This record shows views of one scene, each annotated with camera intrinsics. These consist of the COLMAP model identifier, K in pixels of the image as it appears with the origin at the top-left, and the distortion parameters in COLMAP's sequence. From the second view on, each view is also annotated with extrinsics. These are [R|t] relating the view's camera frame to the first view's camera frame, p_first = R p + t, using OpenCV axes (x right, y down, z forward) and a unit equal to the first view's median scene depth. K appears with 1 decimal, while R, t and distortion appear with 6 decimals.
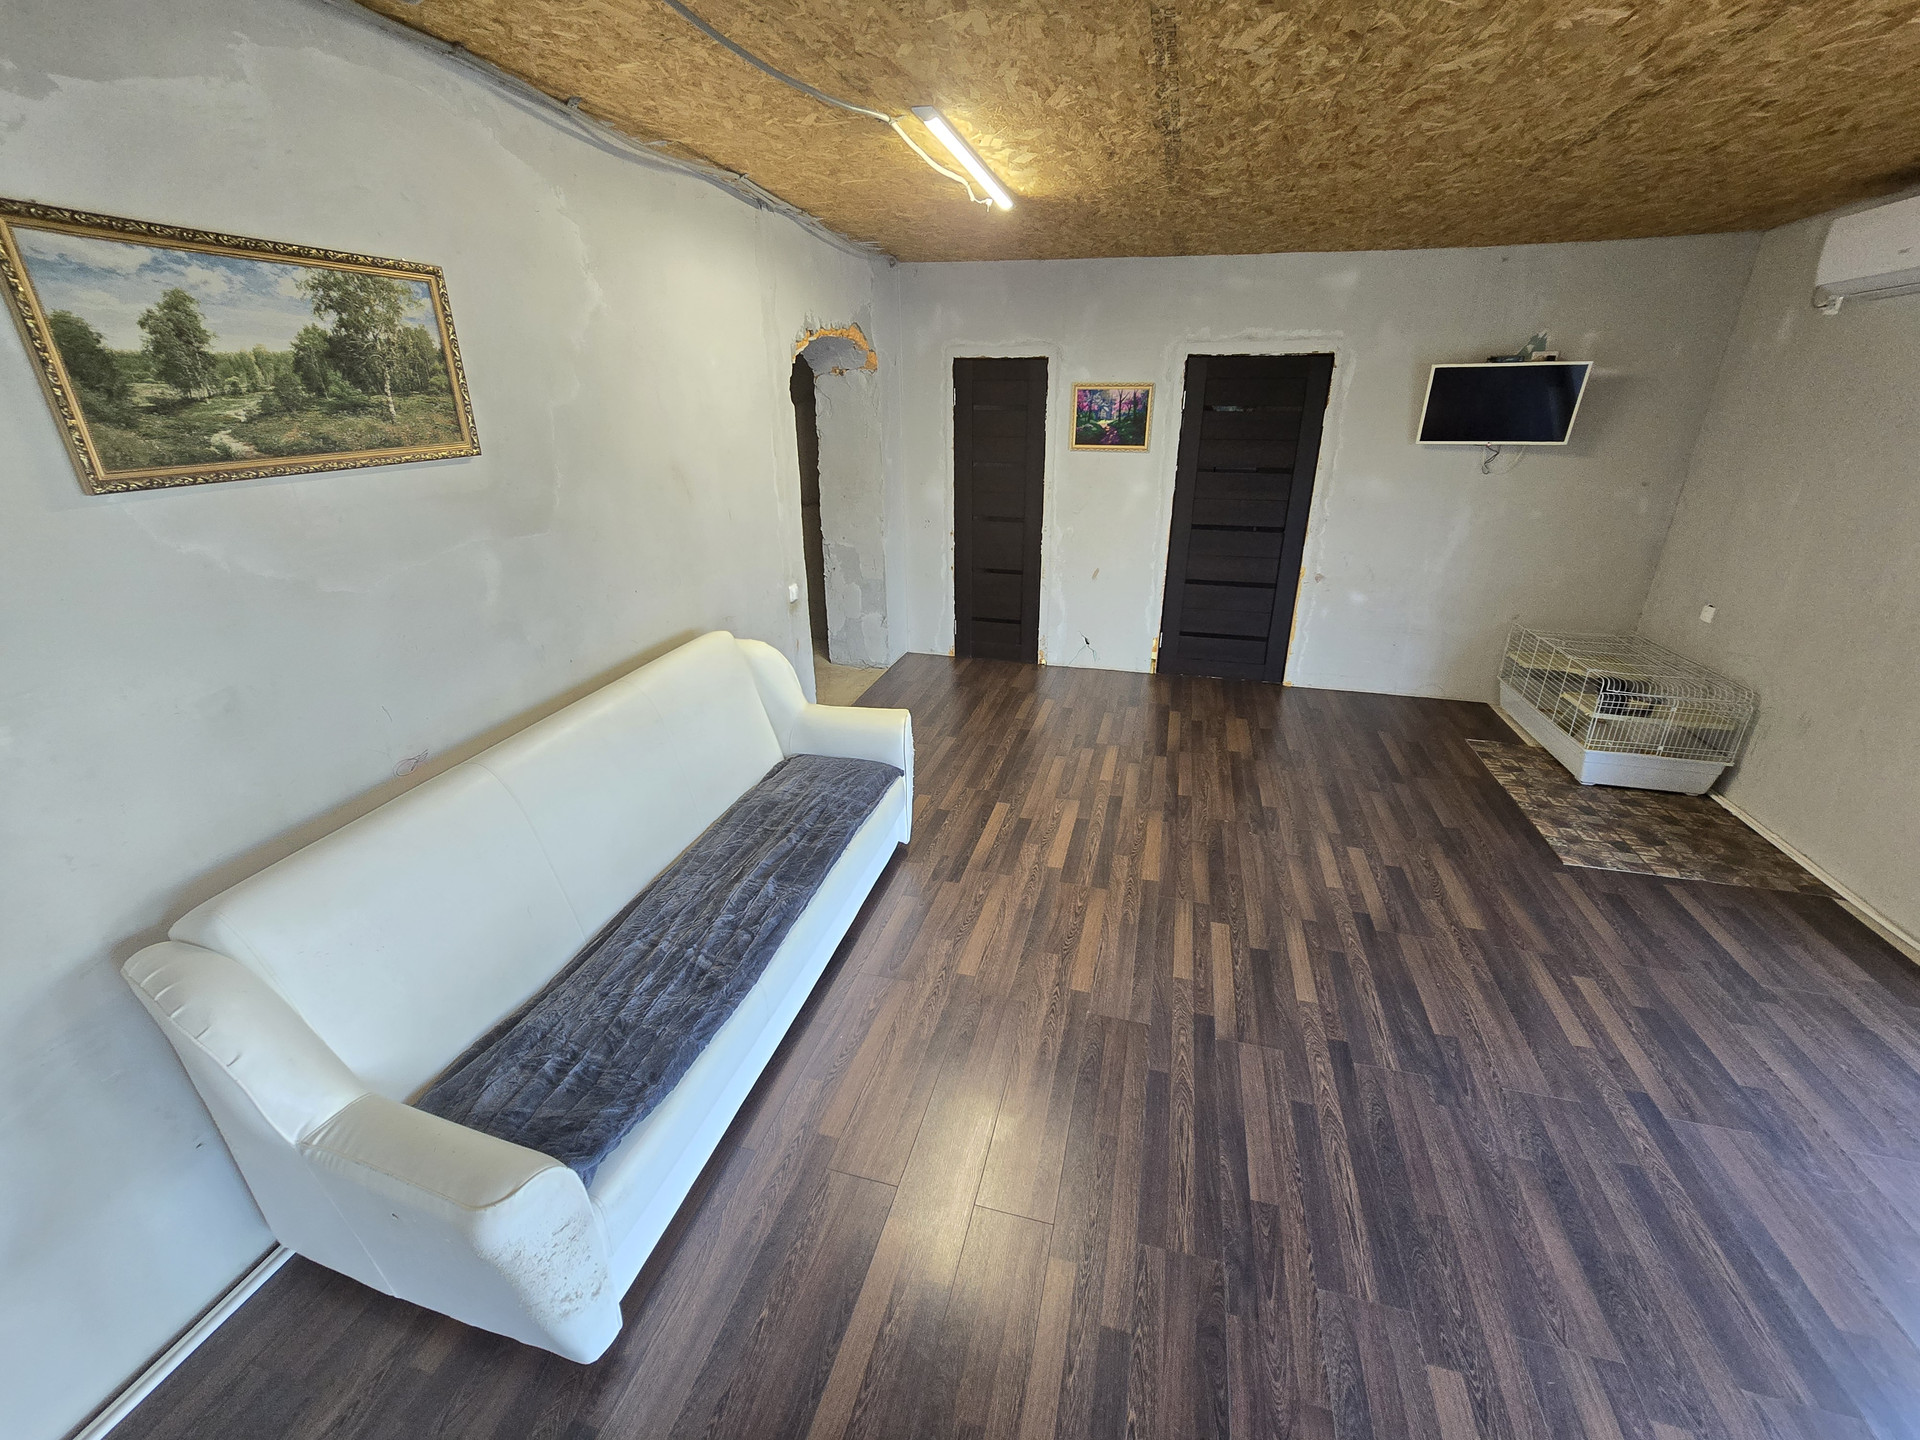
lens RADIAL K [[787.9, 0, 963.0], [0, 787.9, 702.4], [0, 0, 1]] dist [-0.001278, -0.001084]
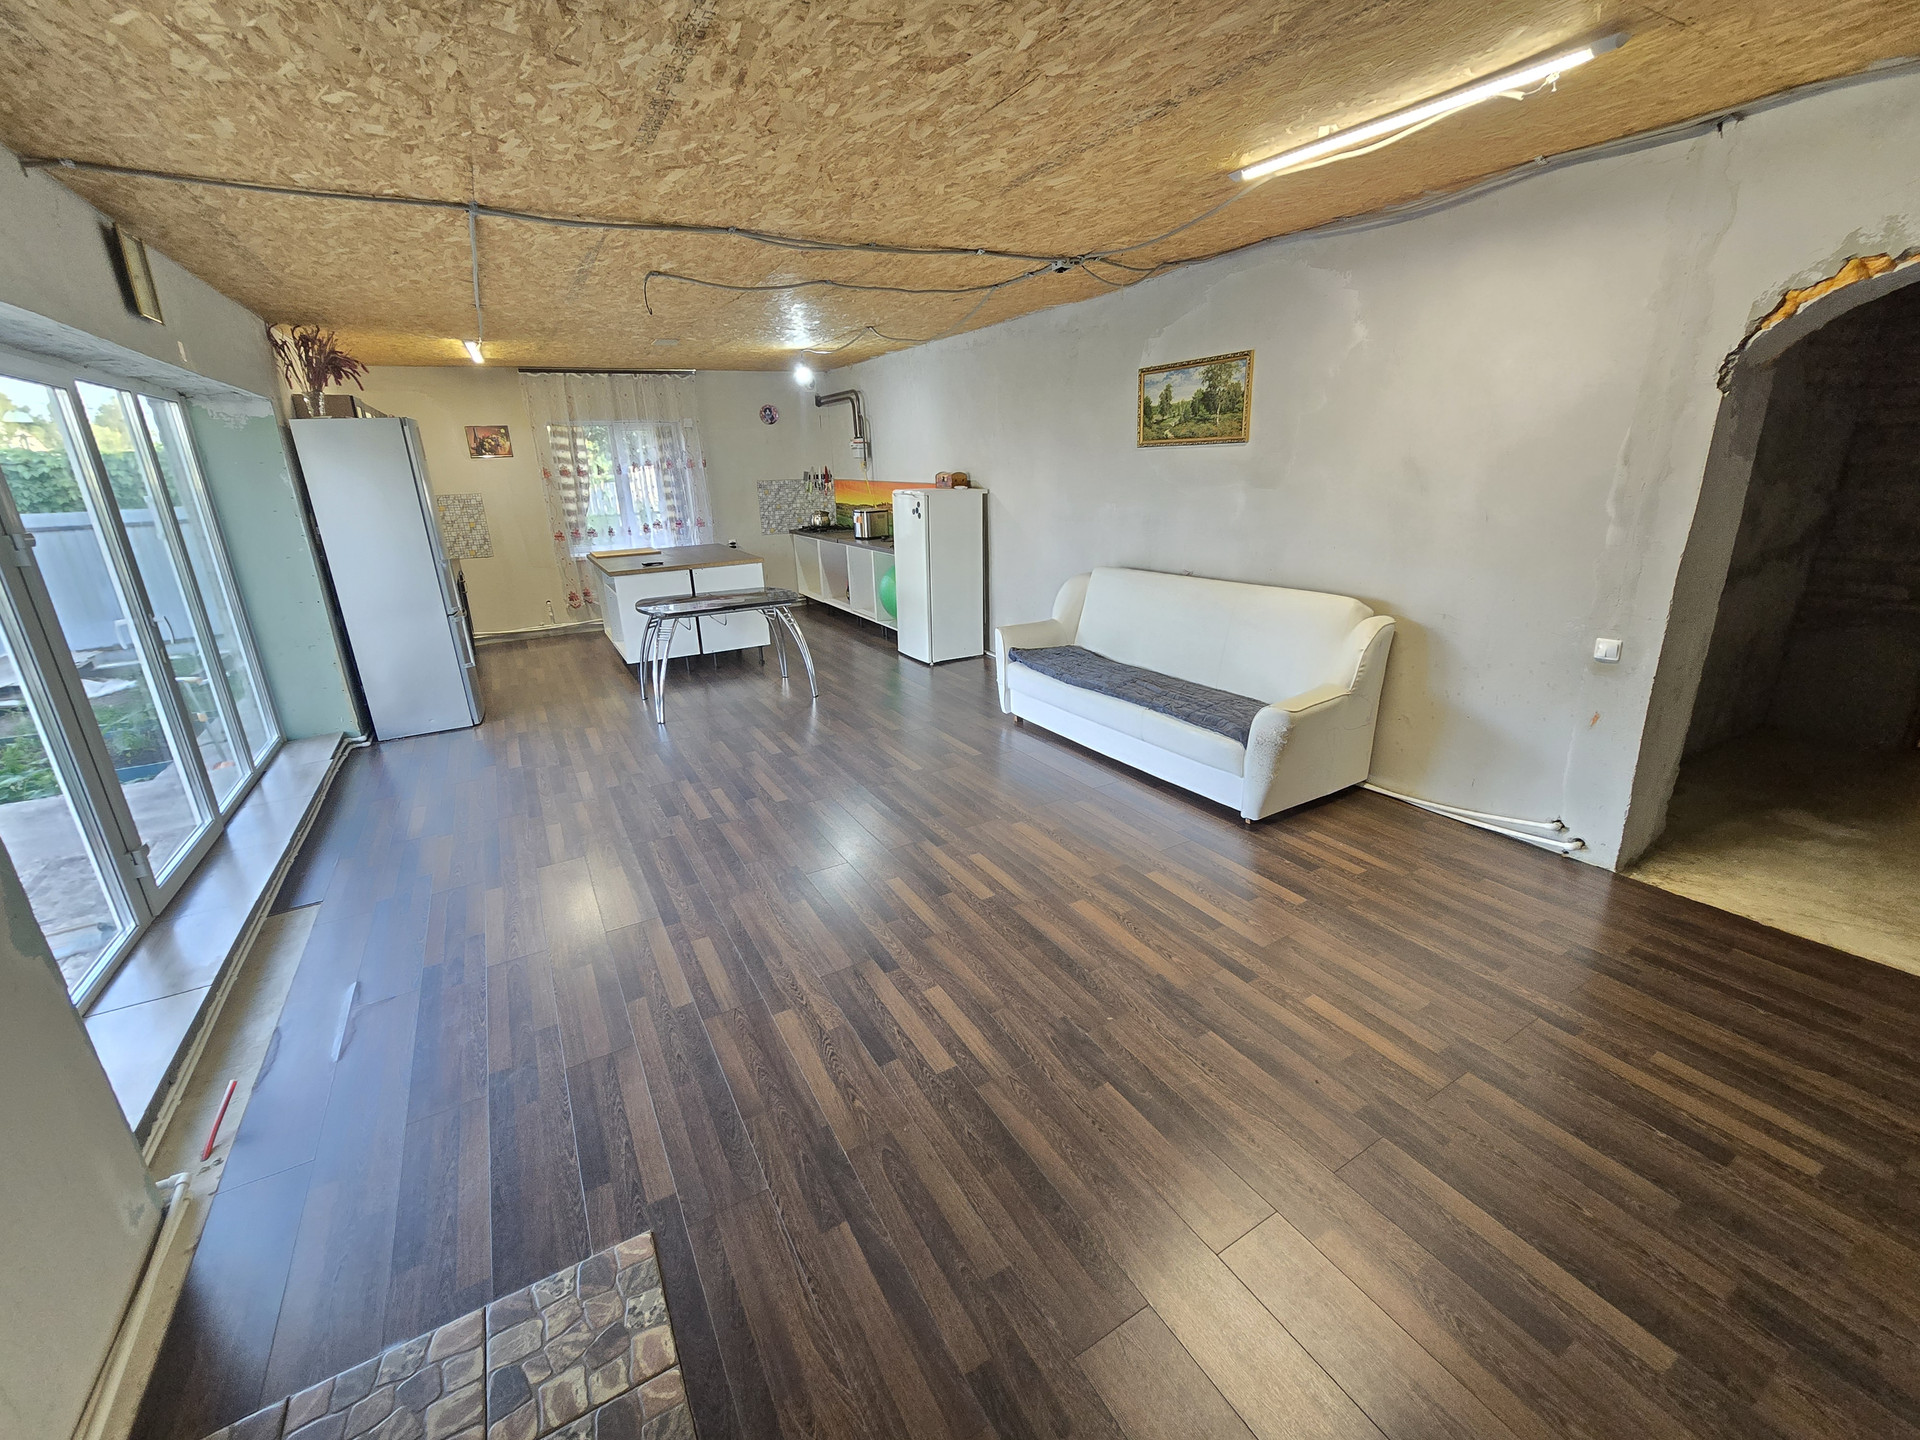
lens RADIAL K [[787.9, 0, 963.0], [0, 787.9, 702.4], [0, 0, 1]] dist [-0.001278, -0.001084]
pose [[-0.702927, 0.237663, -0.670380, 0.997711], [-0.228600, 0.817025, 0.529350, -0.487454], [0.673525, 0.525344, -0.519979, 1.387588]]
